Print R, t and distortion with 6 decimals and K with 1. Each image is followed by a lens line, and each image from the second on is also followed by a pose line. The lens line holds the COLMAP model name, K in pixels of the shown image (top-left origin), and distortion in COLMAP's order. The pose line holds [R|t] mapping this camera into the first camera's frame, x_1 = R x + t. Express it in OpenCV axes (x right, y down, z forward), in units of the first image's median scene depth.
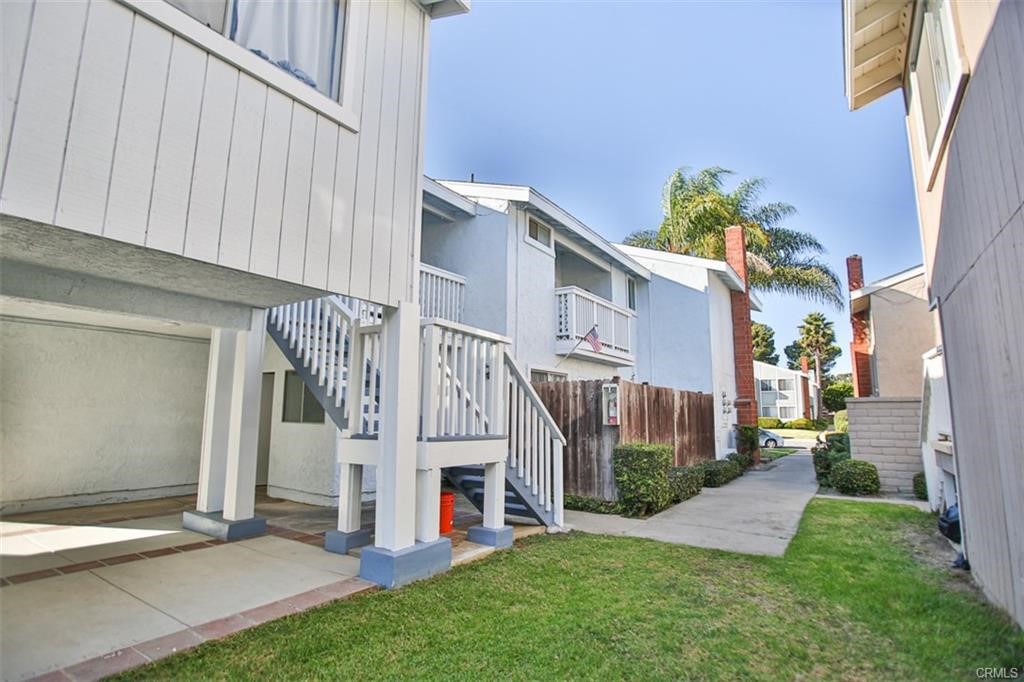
lens RADIAL K [[492.7, 0, 512.0], [0, 492.7, 341.0], [0, 0, 1]] dist [-0.002221, -0.000204]
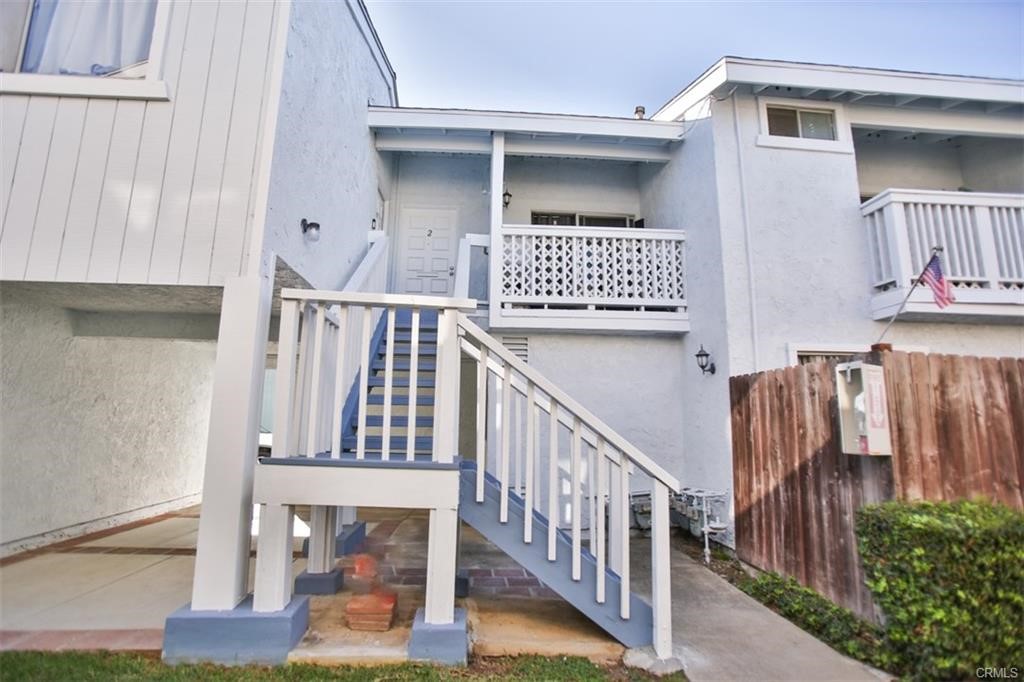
lens RADIAL K [[500.3, 0, 512.0], [0, 500.3, 341.0], [0, 0, 1]] dist [-0.079126, 0.038302]
pose [[0.622624, -0.131854, -0.771333, 0.321044], [0.106825, 0.990796, -0.083140, 0.065981], [0.775195, -0.030632, 0.630979, 0.444879]]
